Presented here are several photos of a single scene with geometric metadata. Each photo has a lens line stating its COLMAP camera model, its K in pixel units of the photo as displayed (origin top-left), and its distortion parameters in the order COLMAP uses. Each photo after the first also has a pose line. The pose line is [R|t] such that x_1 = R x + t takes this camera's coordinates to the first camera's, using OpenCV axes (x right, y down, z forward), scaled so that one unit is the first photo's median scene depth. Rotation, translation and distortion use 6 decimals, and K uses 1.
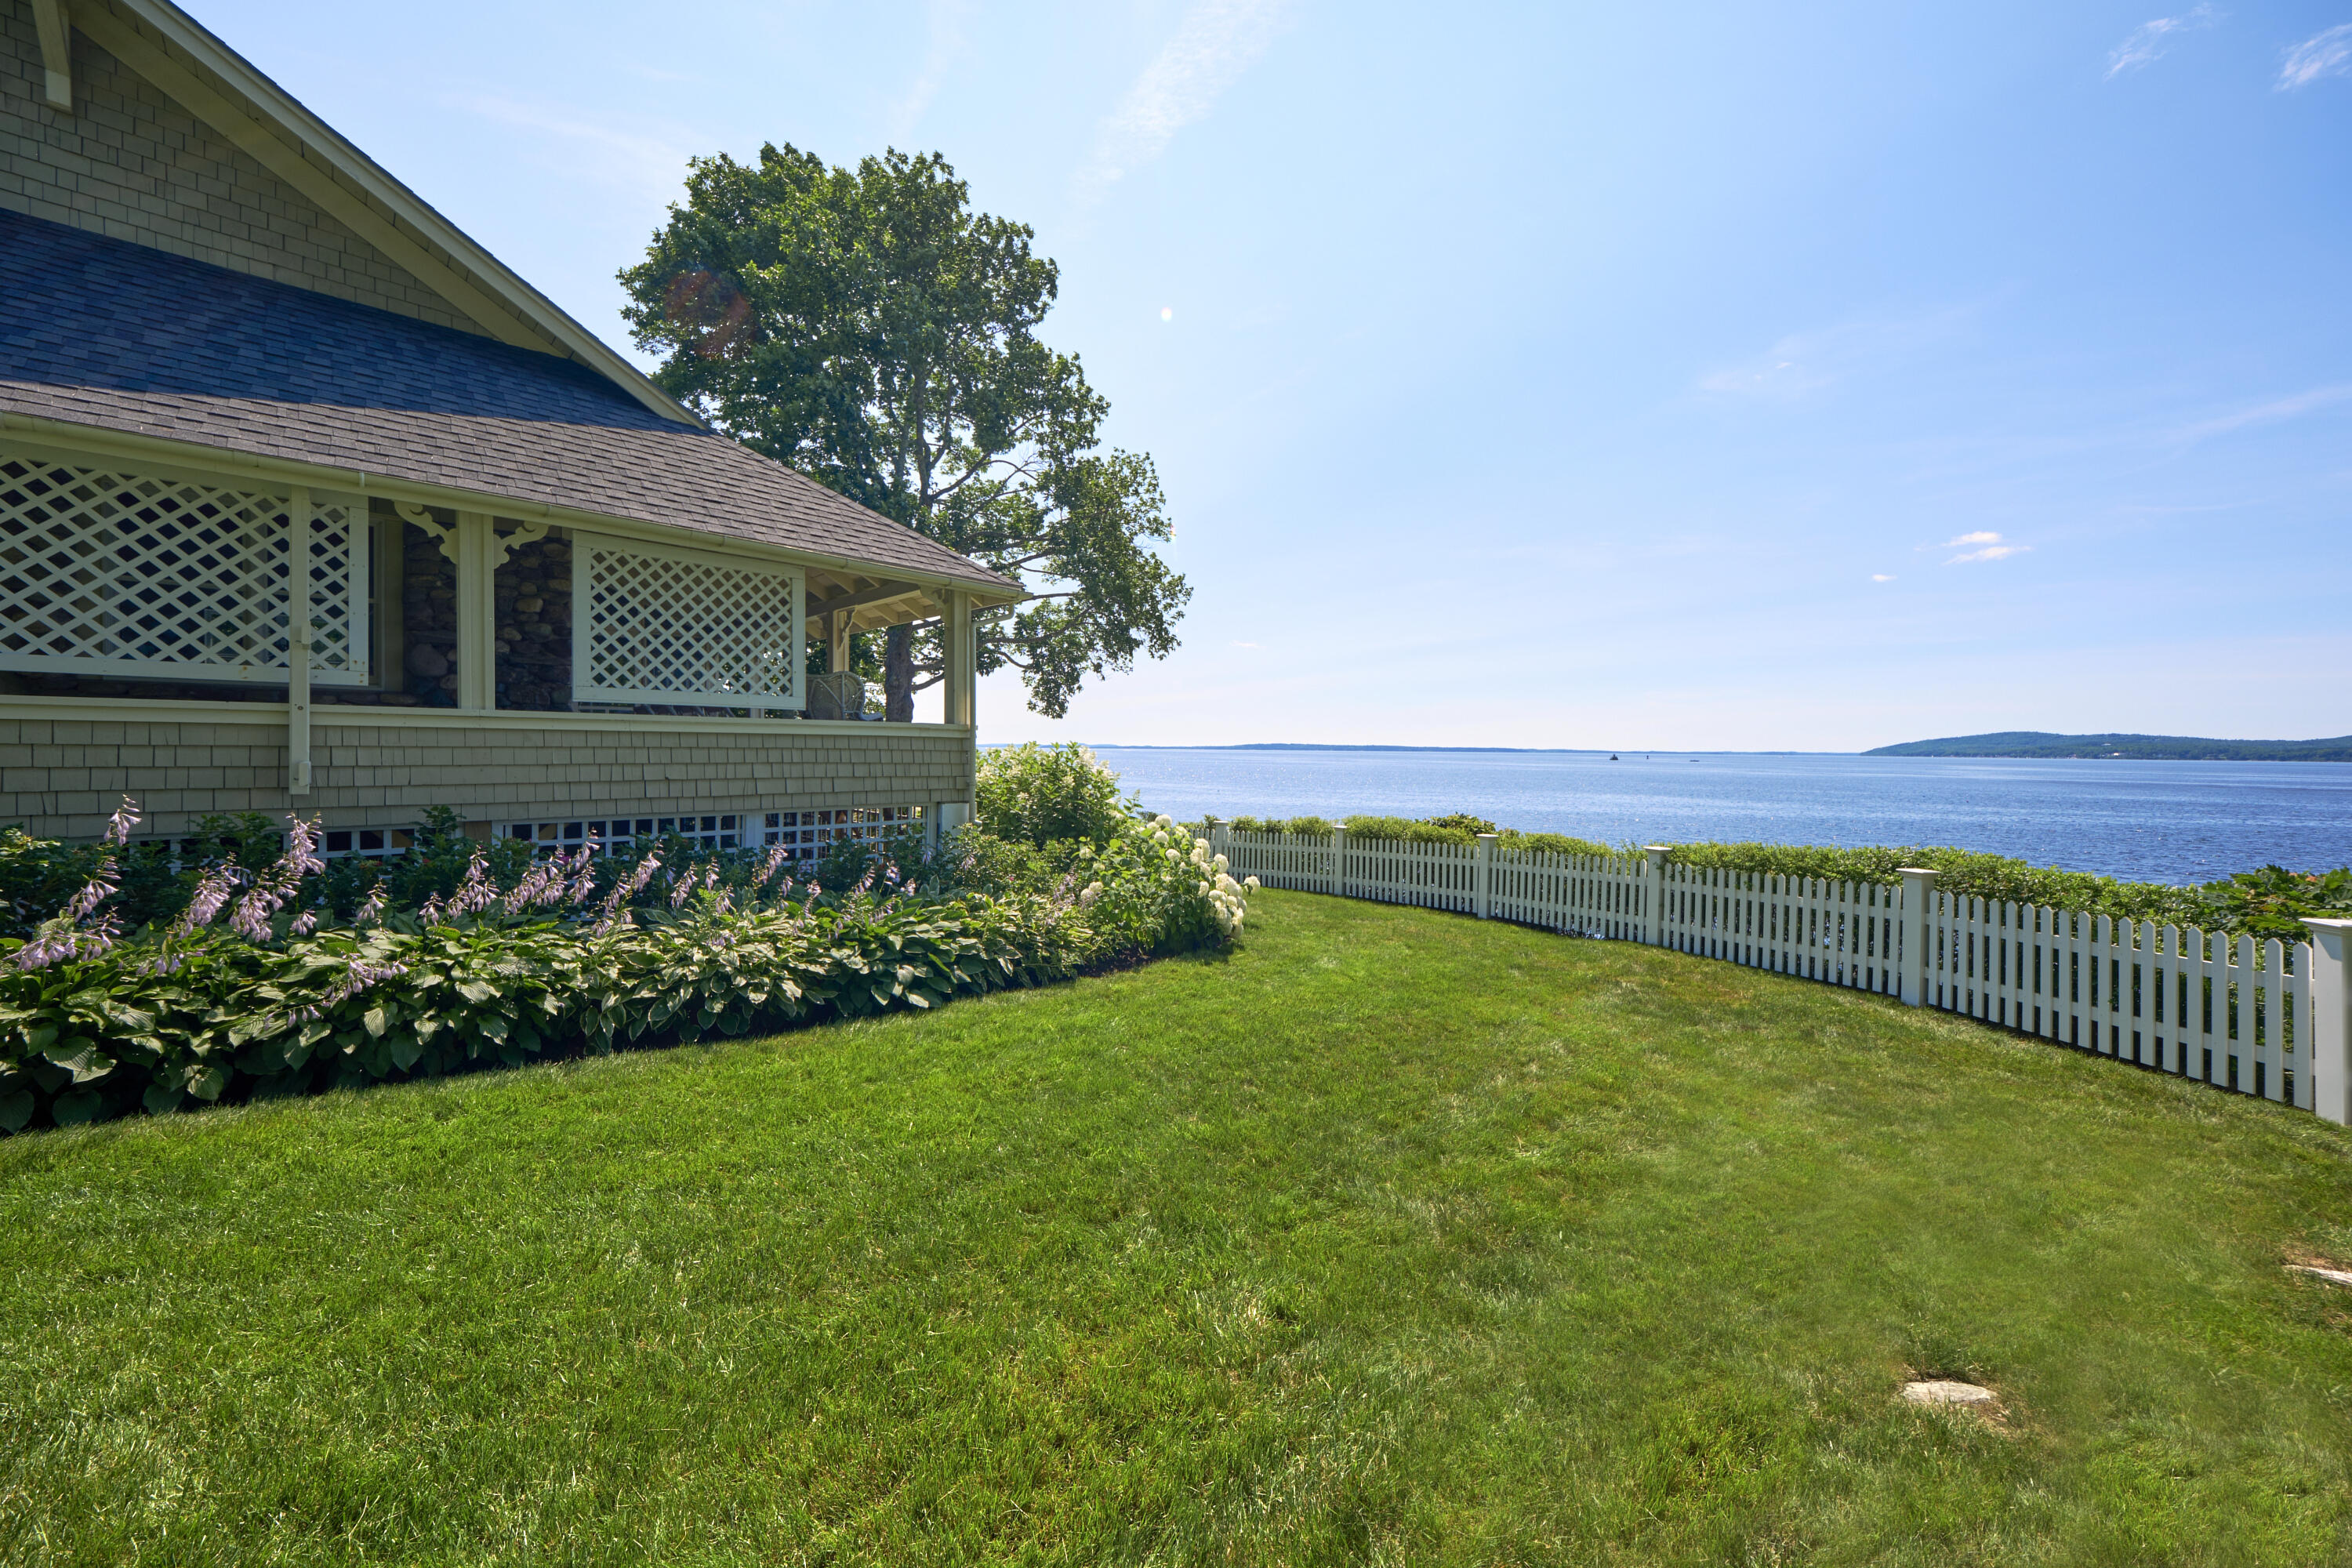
lens RADIAL K [[832.8, 0, 1194.6], [0, 832.8, 771.2], [0, 0, 1]] dist [-0.015073, 0.001422]
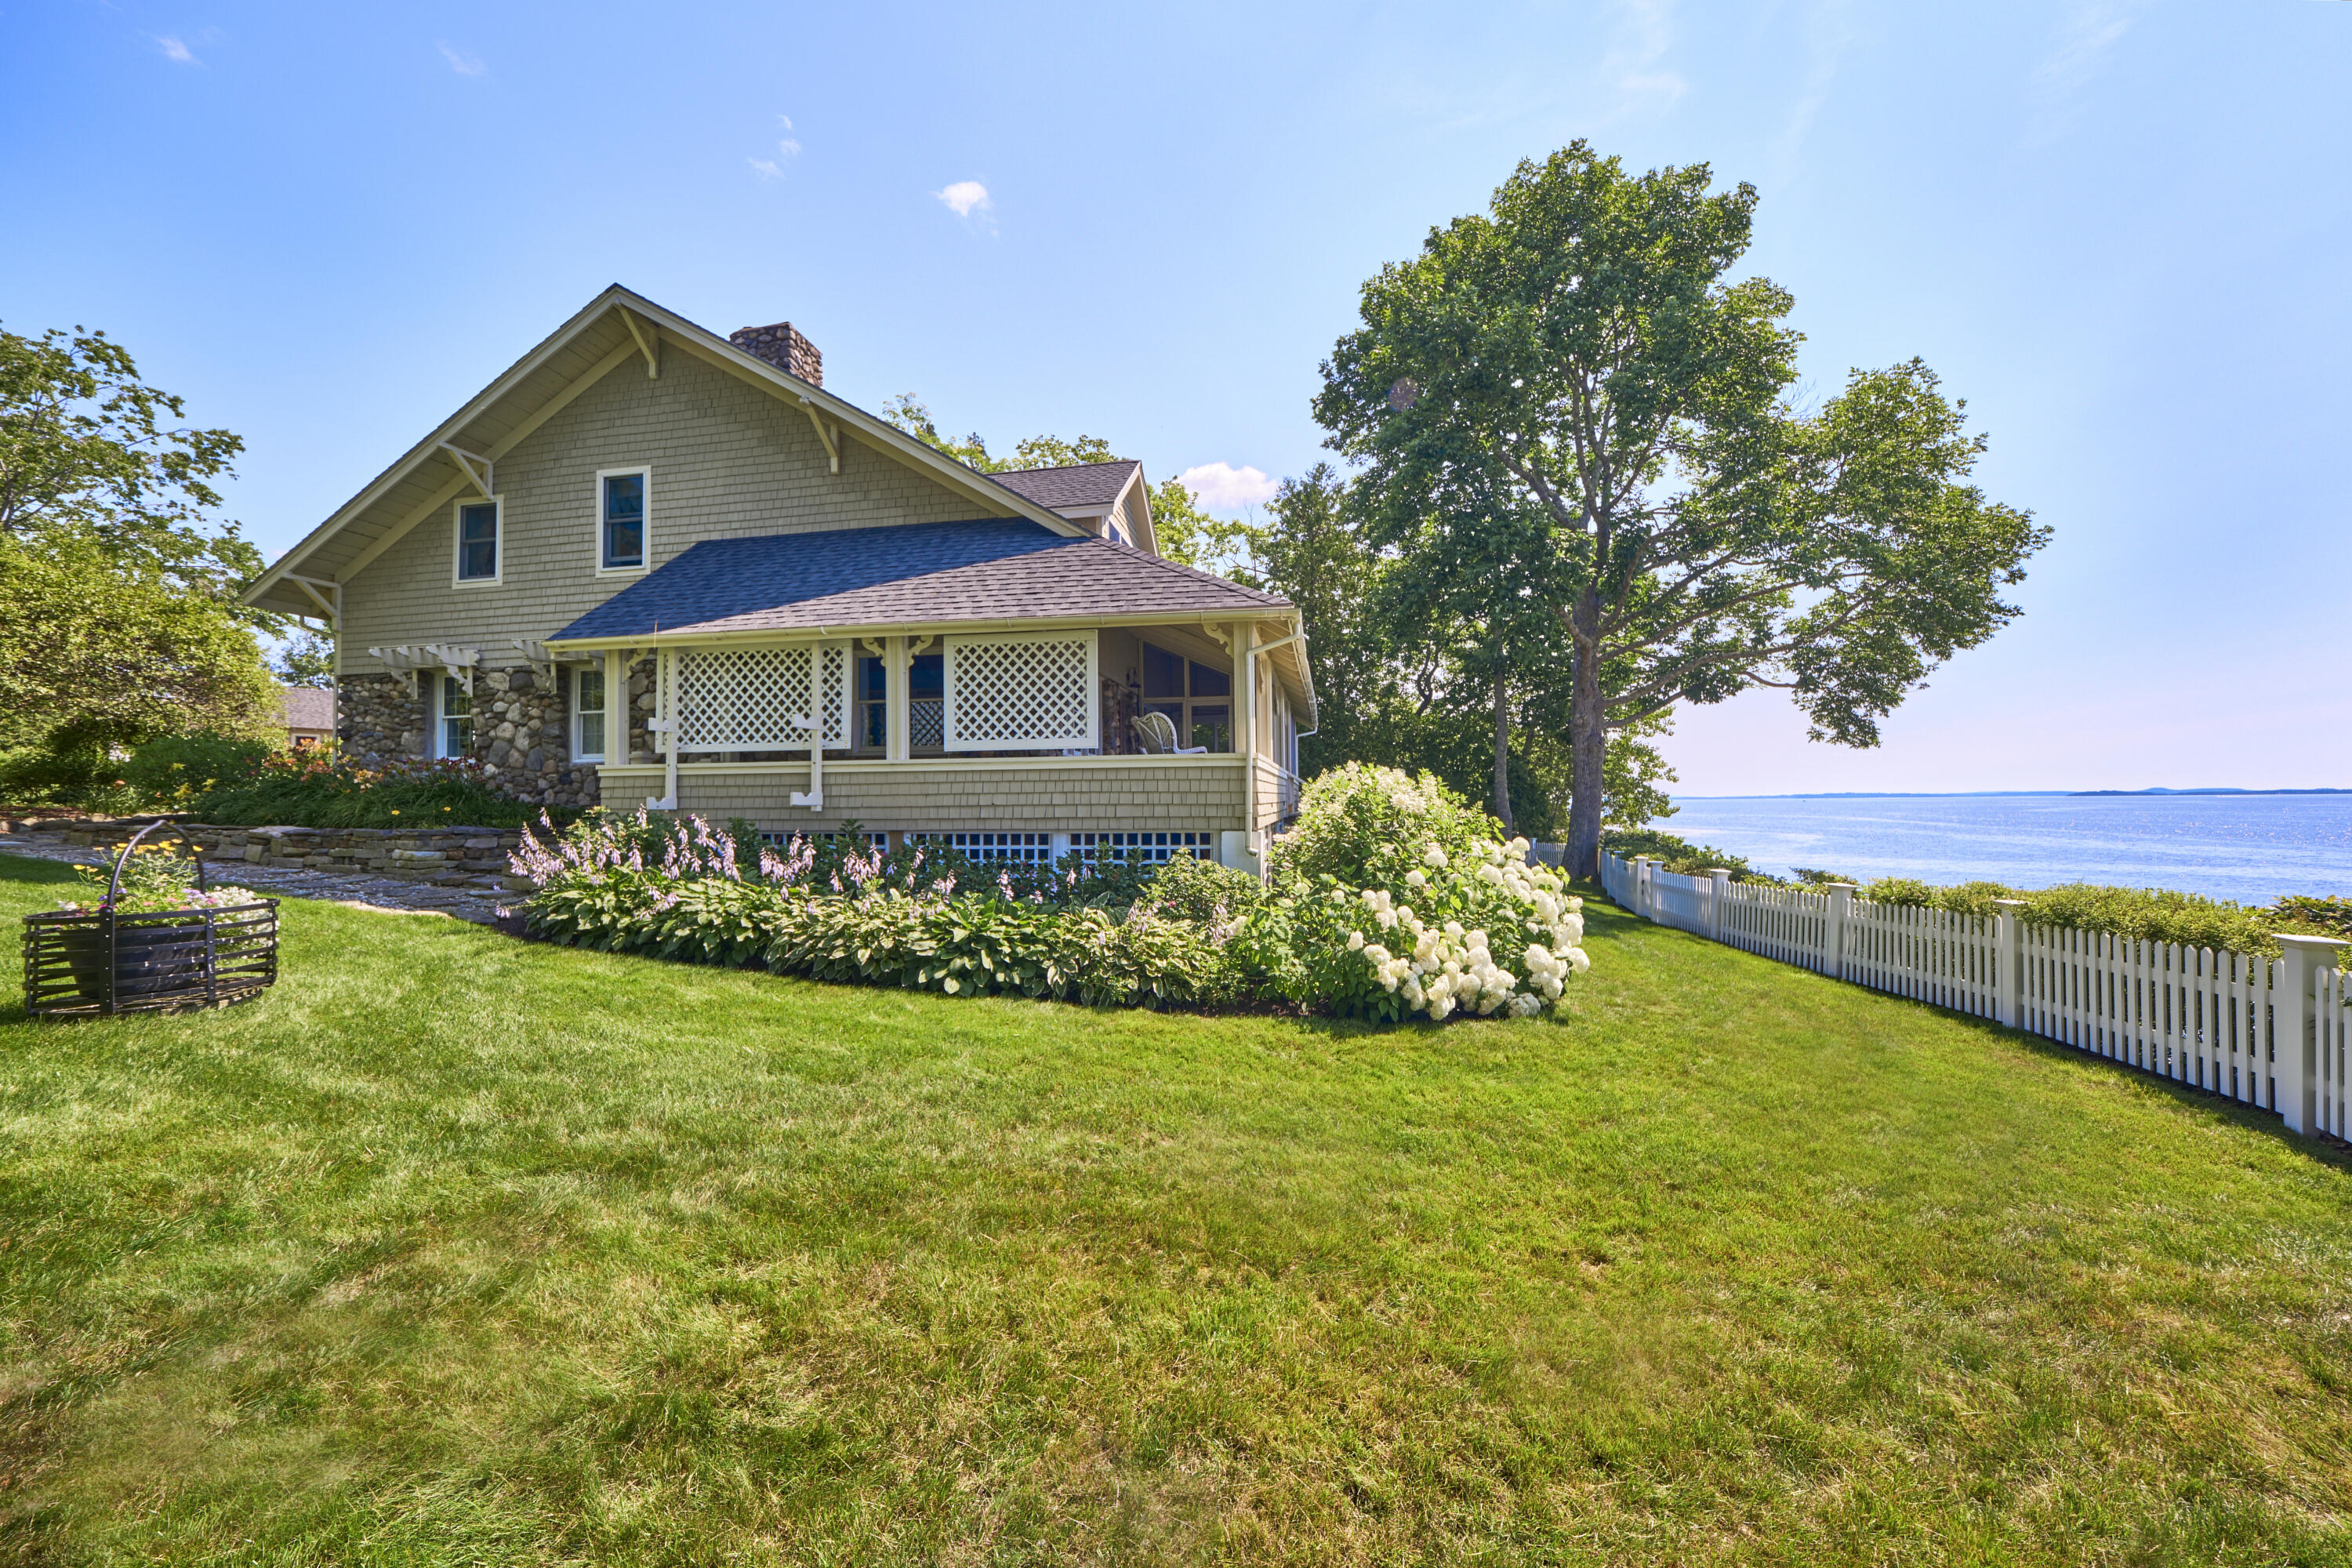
lens RADIAL K [[832.8, 0, 1188.6], [0, 832.8, 795.2], [0, 0, 1]] dist [-0.015073, 0.001422]
pose [[0.577666, -0.016170, -0.816113, 0.600043], [-0.008007, 0.999643, -0.025473, 0.023771], [0.816234, 0.021250, 0.577330, 0.428484]]
